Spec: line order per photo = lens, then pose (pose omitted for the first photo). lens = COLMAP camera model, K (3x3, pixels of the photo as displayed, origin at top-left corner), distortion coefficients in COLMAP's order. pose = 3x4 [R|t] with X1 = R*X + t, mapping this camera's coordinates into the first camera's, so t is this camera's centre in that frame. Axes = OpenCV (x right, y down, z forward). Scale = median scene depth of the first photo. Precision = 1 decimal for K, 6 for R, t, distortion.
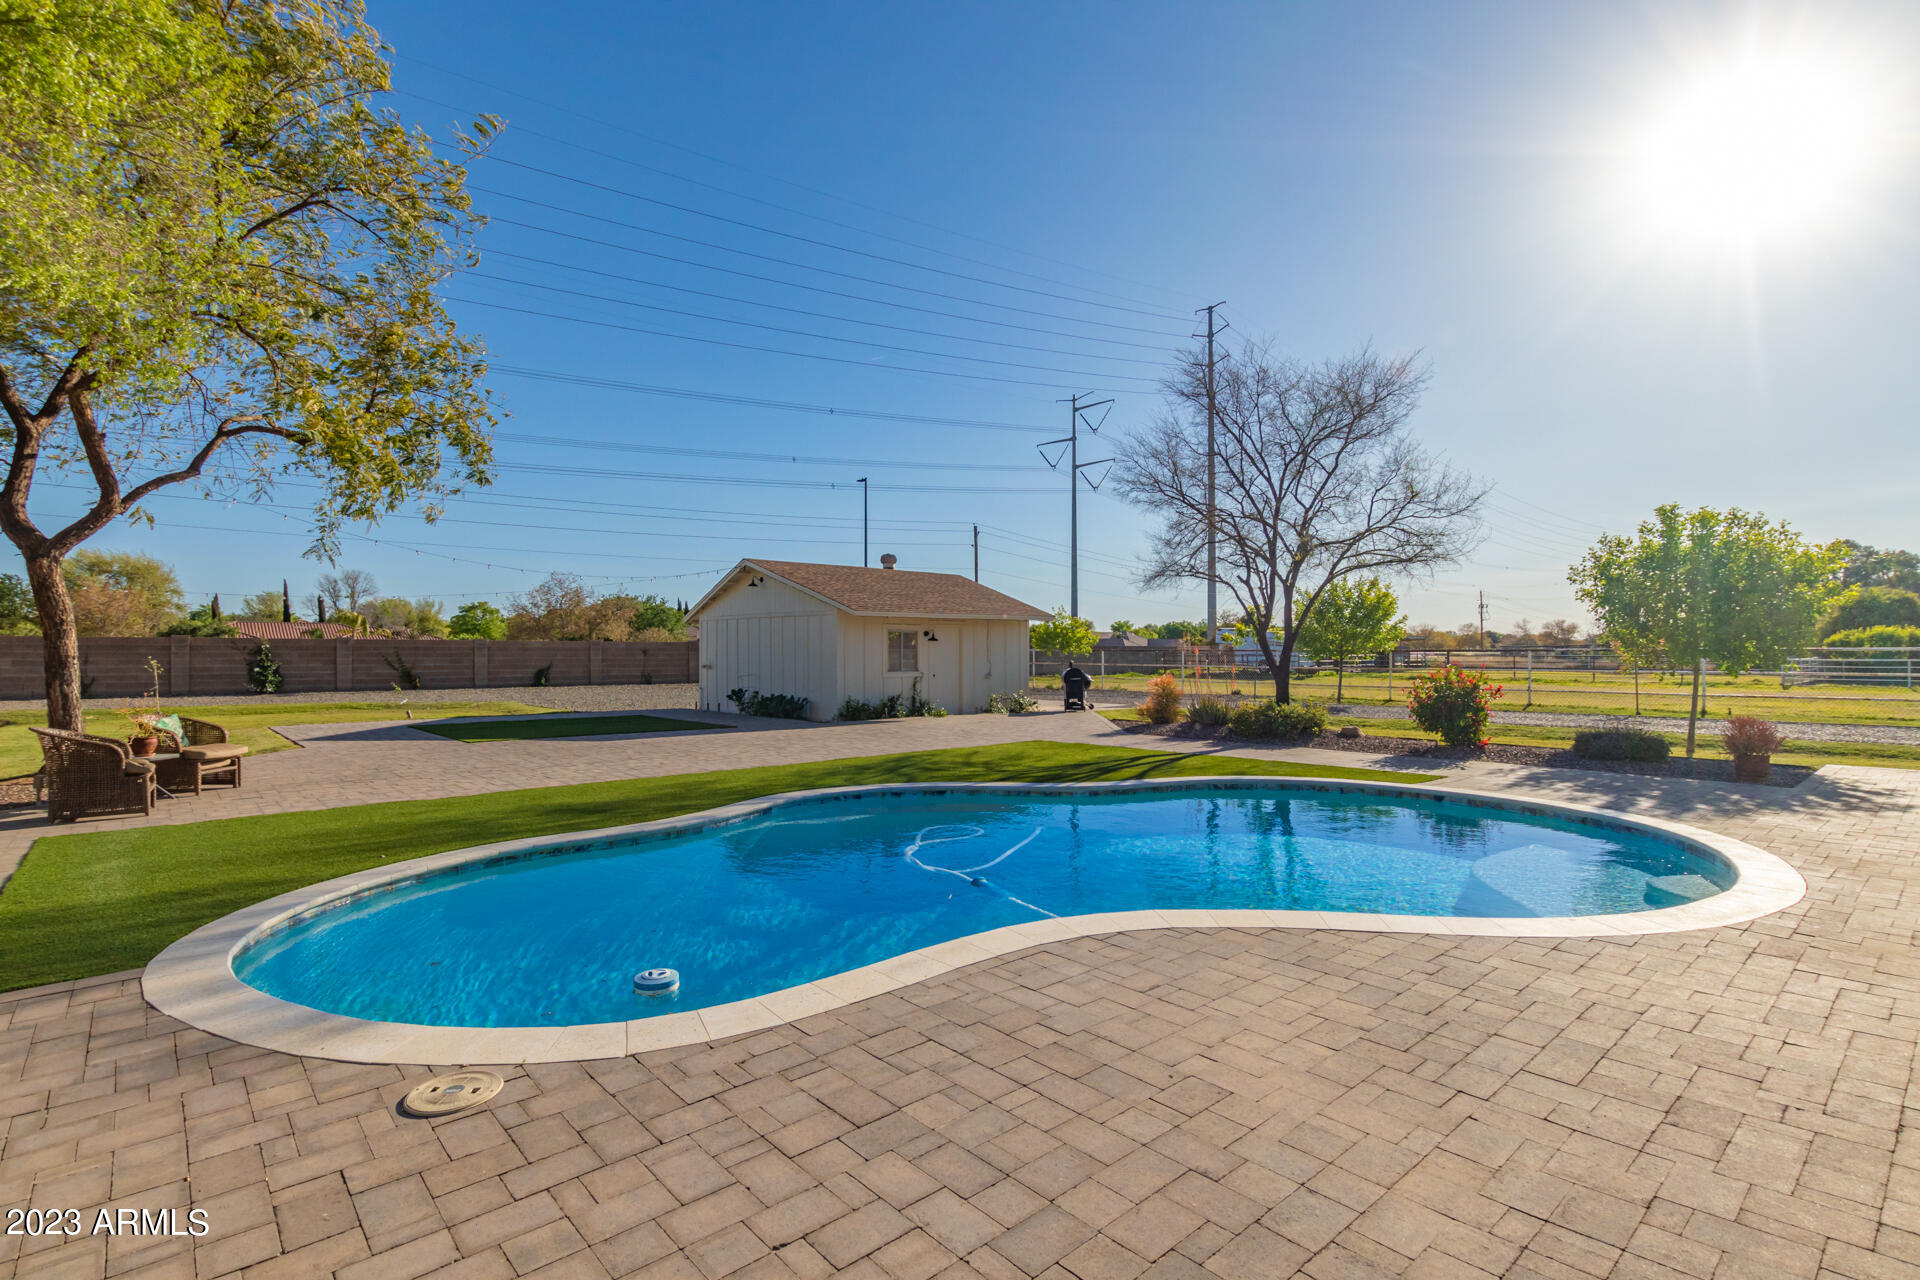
lens RADIAL K [[880.6, 0, 960.0], [0, 880.6, 640.0], [0, 0, 1]] dist [0.004537, -0.001193]
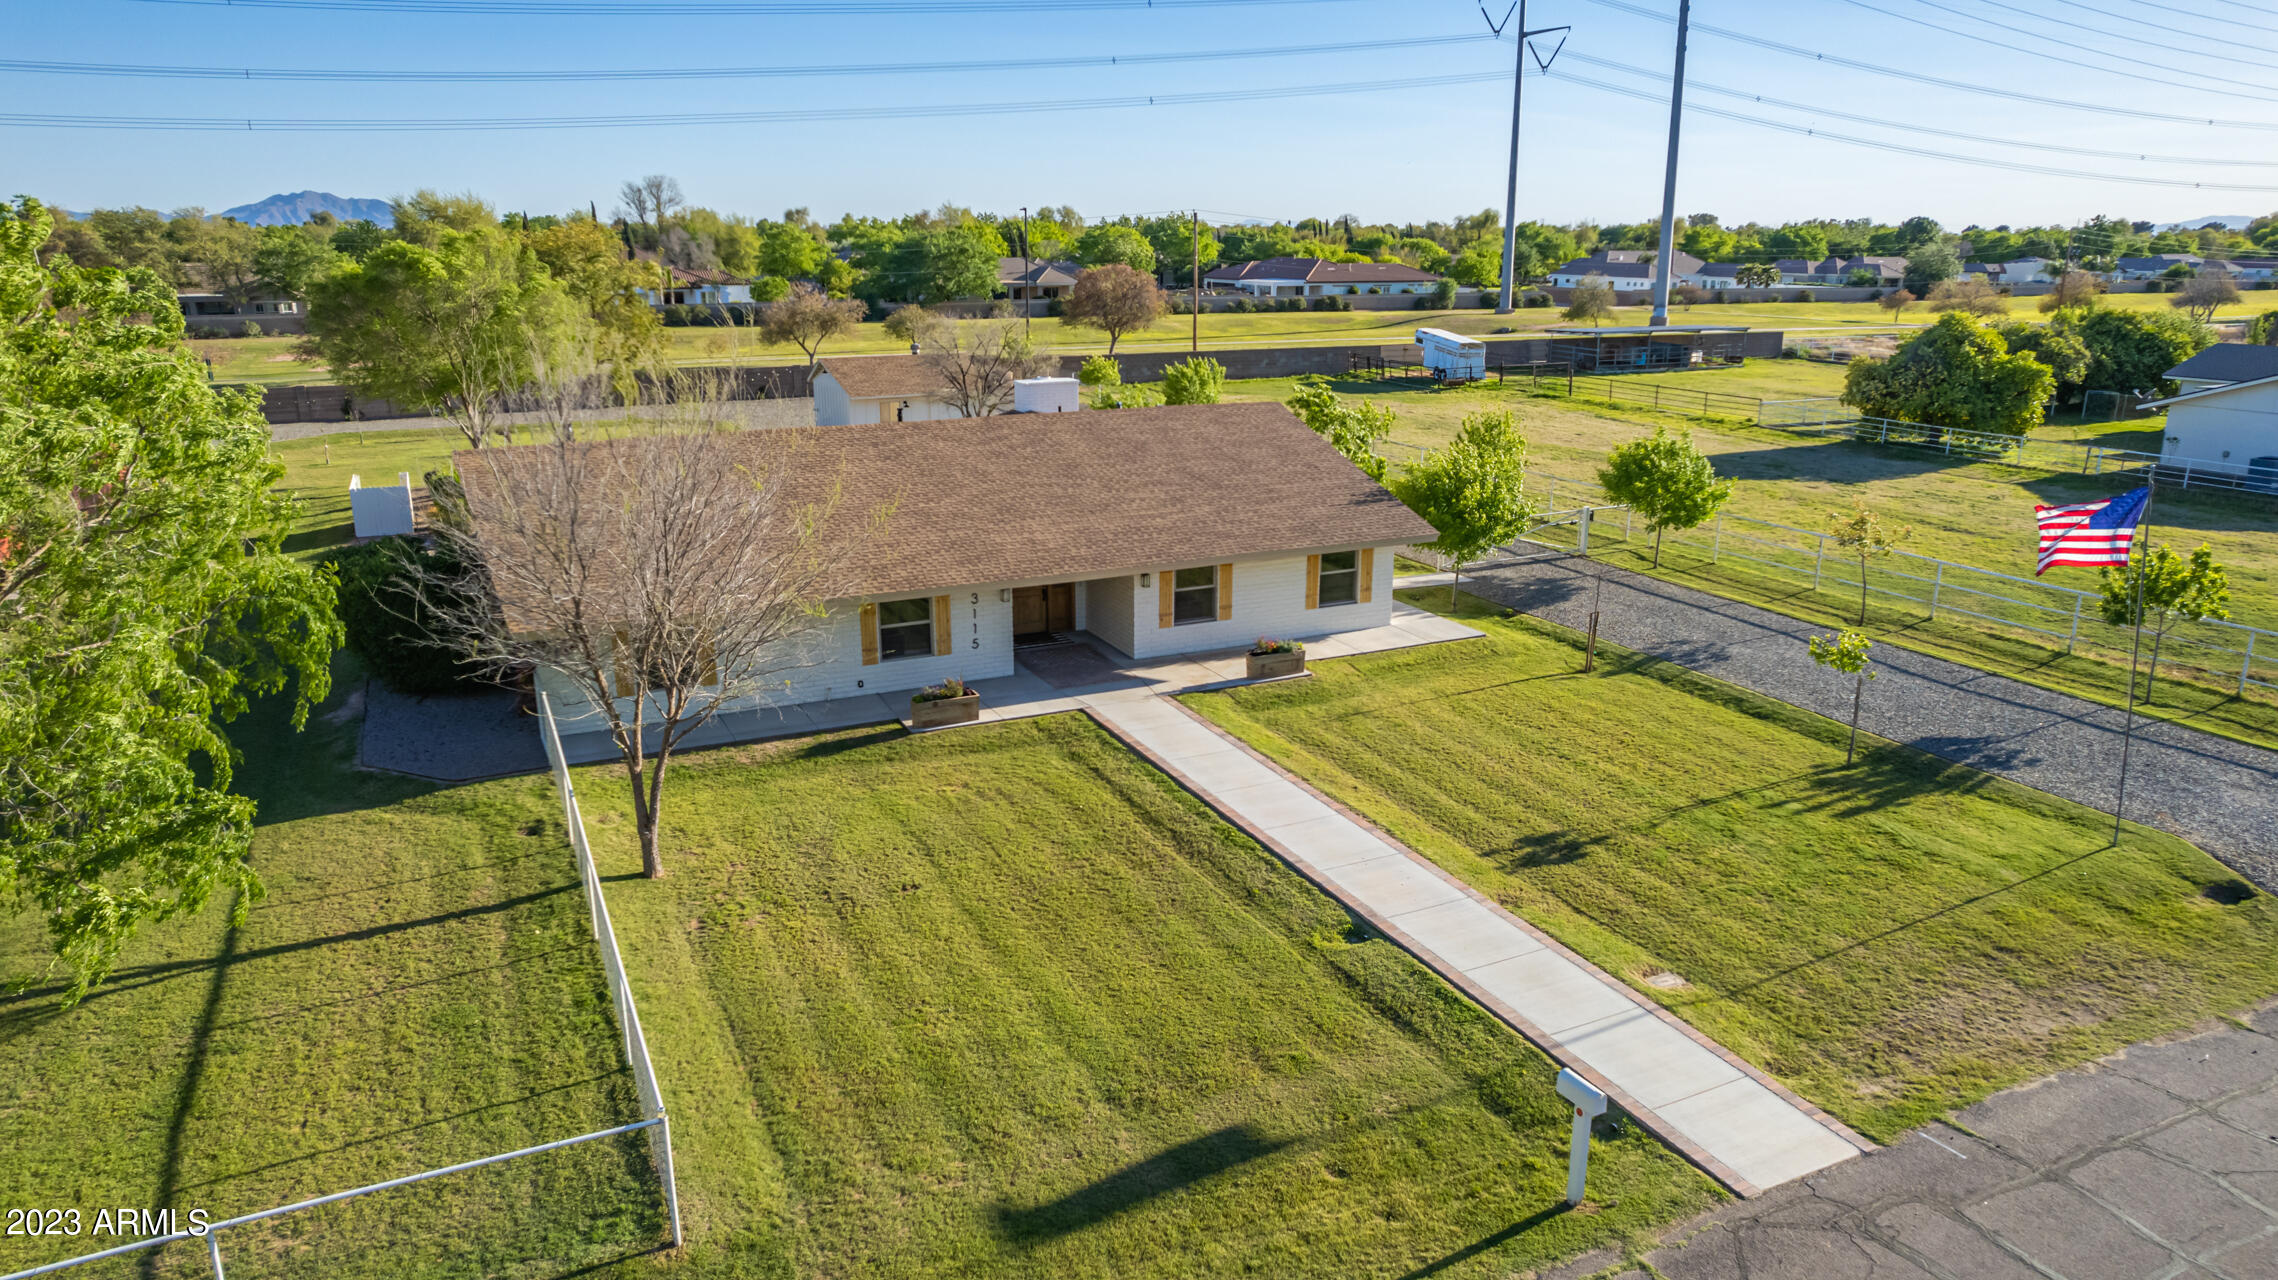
lens RADIAL K [[1483.1, 0, 1142.0], [0, 1483.1, 629.7], [0, 0, 1]] dist [-0.072996, 0.068613]
pose [[0.957910, 0.076826, -0.276596, 0.201043], [0.004047, 0.959813, 0.280610, -0.068050], [0.287039, -0.269919, 0.919104, -0.308340]]
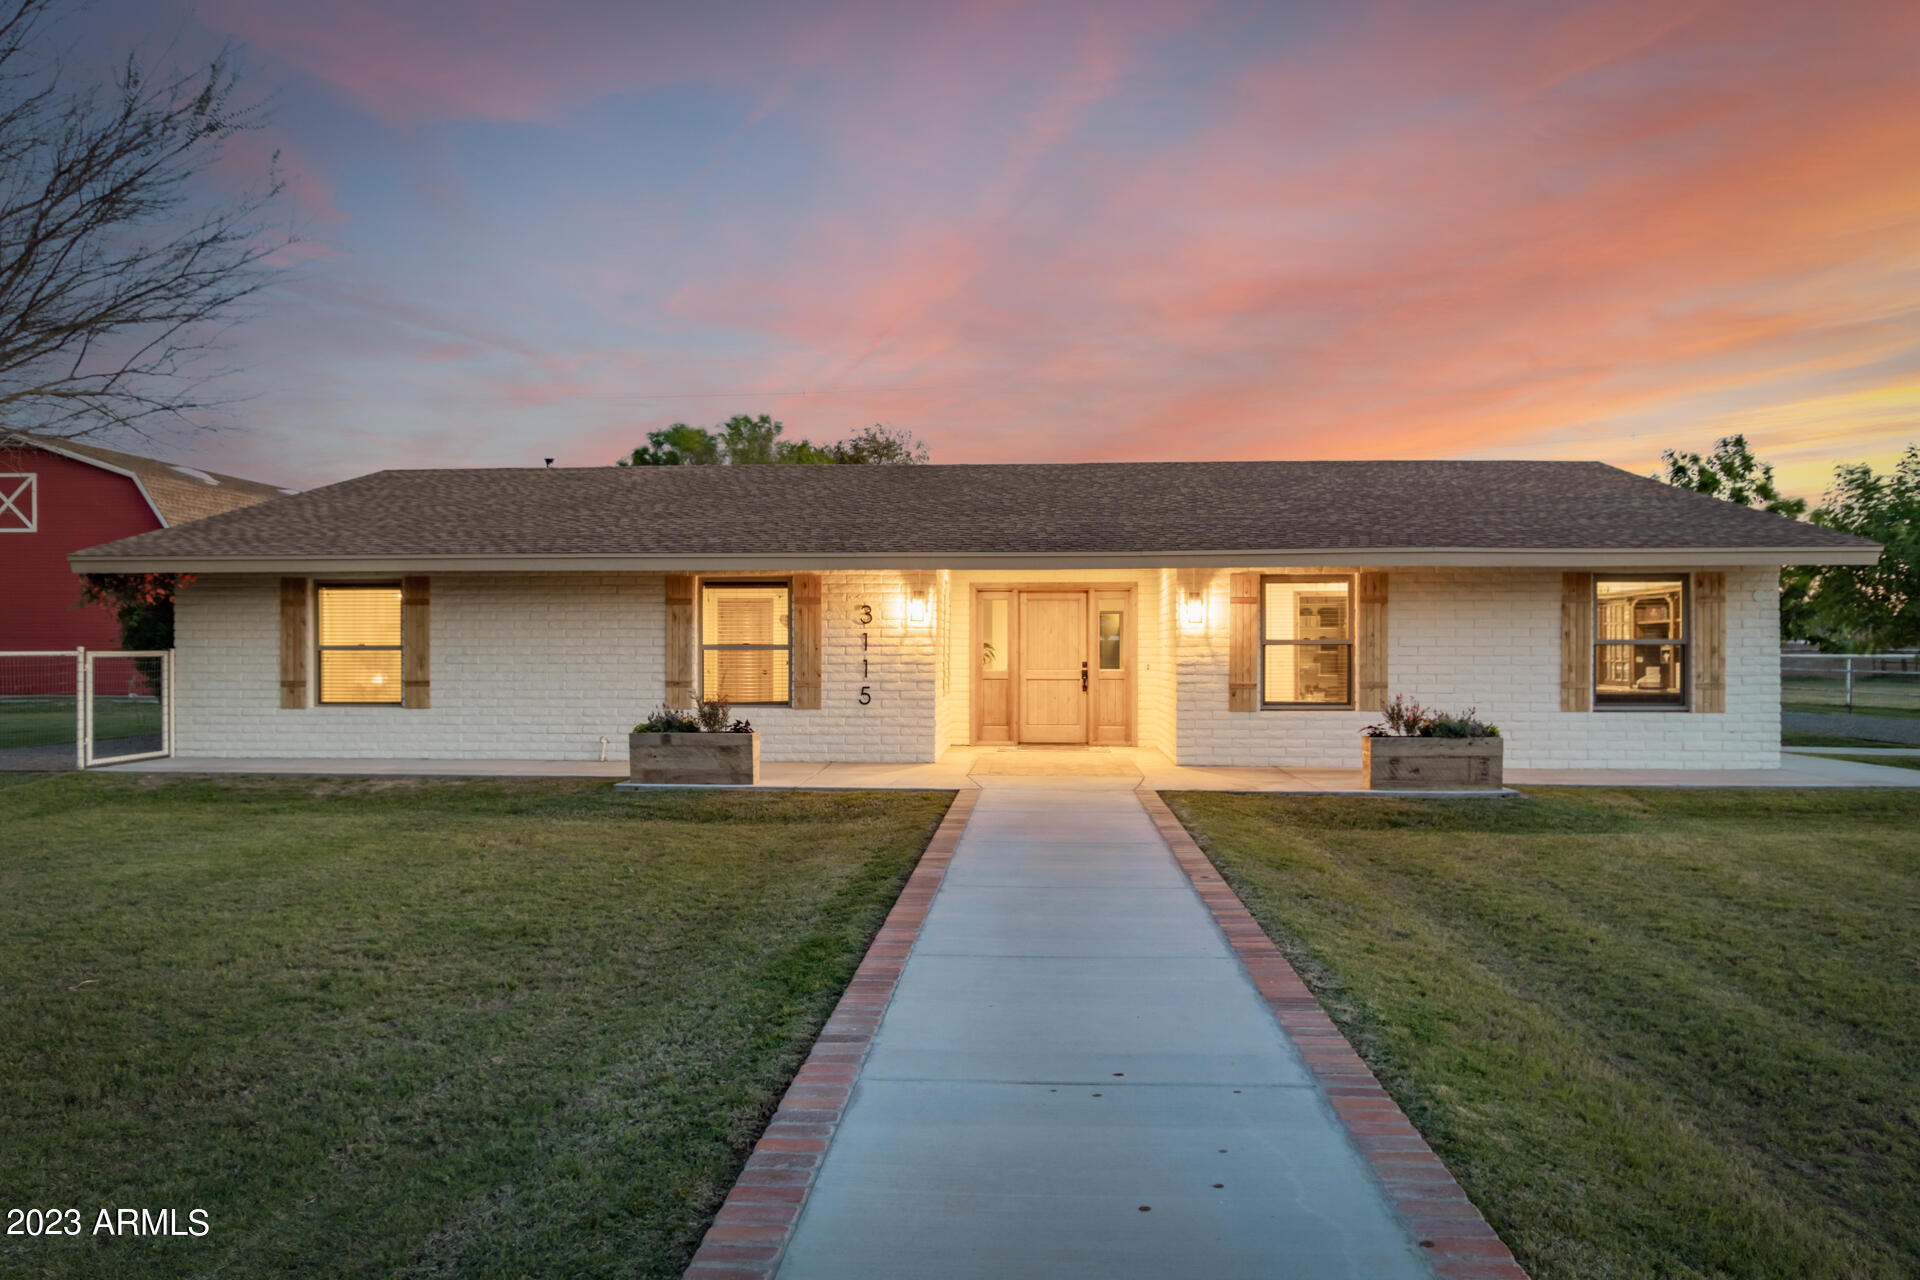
lens RADIAL K [[1303.3, 0, 955.2], [0, 1303.3, 640.6], [0, 0, 1]] dist [-0.003483, -0.001958]
pose [[0.696542, -0.004144, -0.717504, 0.200995], [0.011456, 0.999920, 0.005345, -0.009312], [0.717425, -0.011943, 0.696534, -0.184509]]
